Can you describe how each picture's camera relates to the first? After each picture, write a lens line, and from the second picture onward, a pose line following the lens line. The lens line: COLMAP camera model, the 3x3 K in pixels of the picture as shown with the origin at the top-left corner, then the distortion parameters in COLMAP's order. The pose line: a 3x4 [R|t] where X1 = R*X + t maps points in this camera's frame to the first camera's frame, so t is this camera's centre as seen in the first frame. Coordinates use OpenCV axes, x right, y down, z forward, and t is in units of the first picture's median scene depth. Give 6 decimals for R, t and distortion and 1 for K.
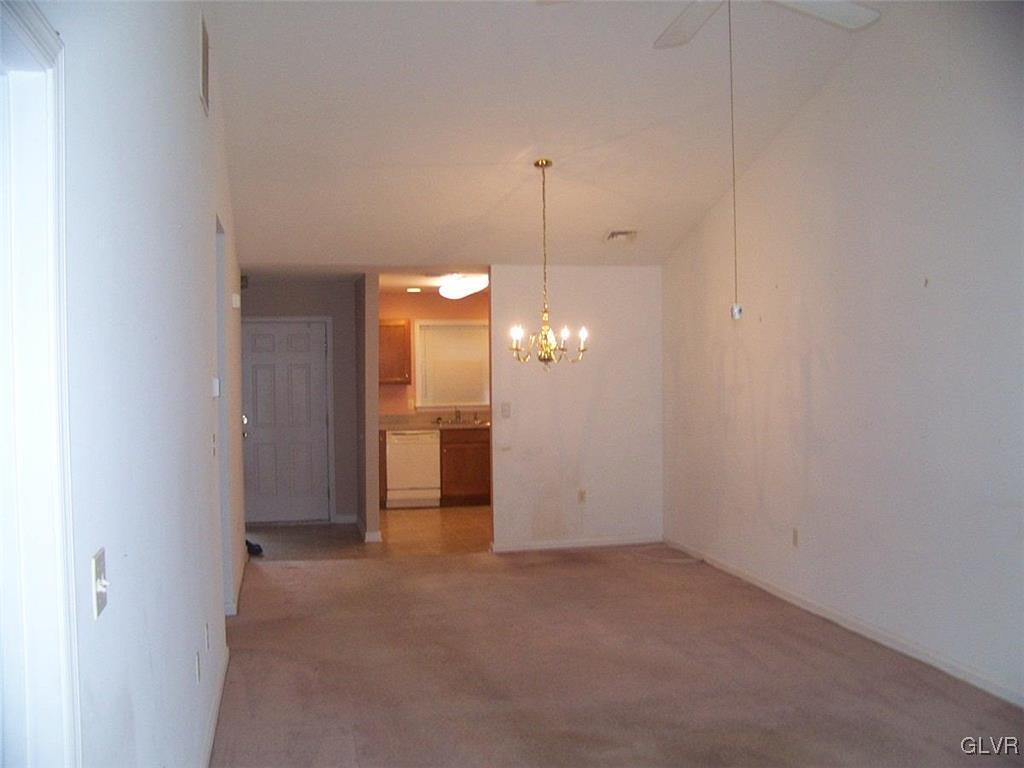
lens RADIAL K [[1050.5, 0, 512.0], [0, 1050.5, 384.0], [0, 0, 1]] dist [-0.358122, 0.305874]
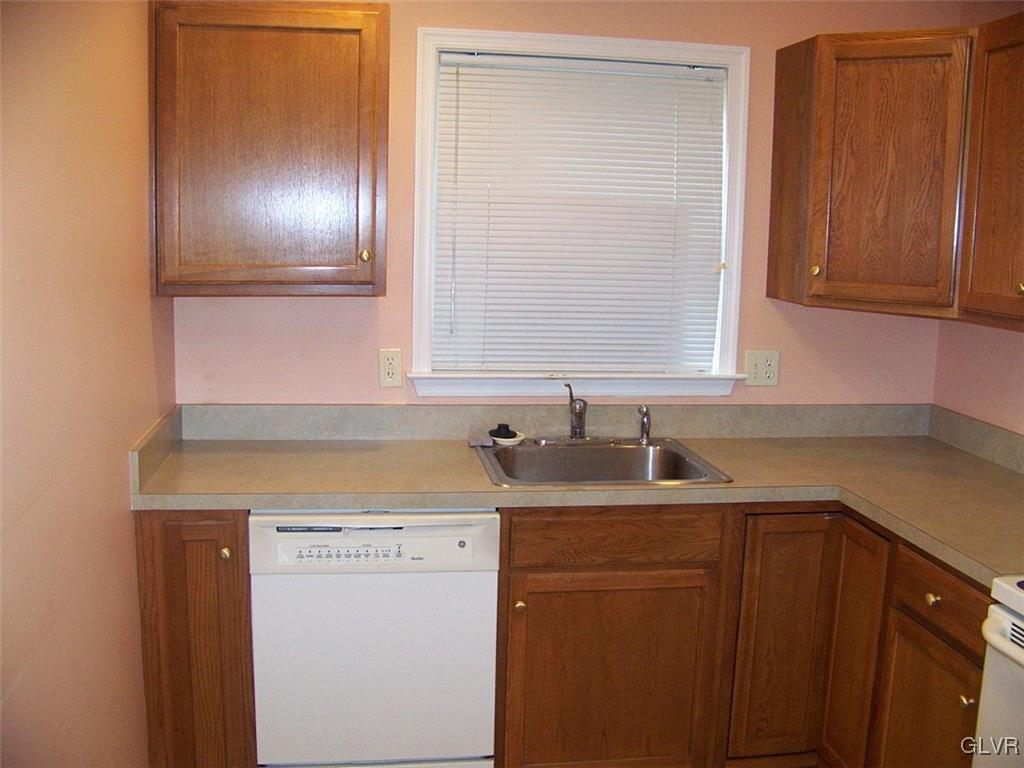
lens RADIAL K [[1050.5, 0, 512.0], [0, 1050.5, 384.0], [0, 0, 1]] dist [-0.358122, 0.305874]
pose [[0.996783, 0.046018, -0.065626, -0.052805], [-0.039102, 0.993909, 0.103034, -0.003758], [0.069968, -0.100137, 0.992511, 0.774567]]
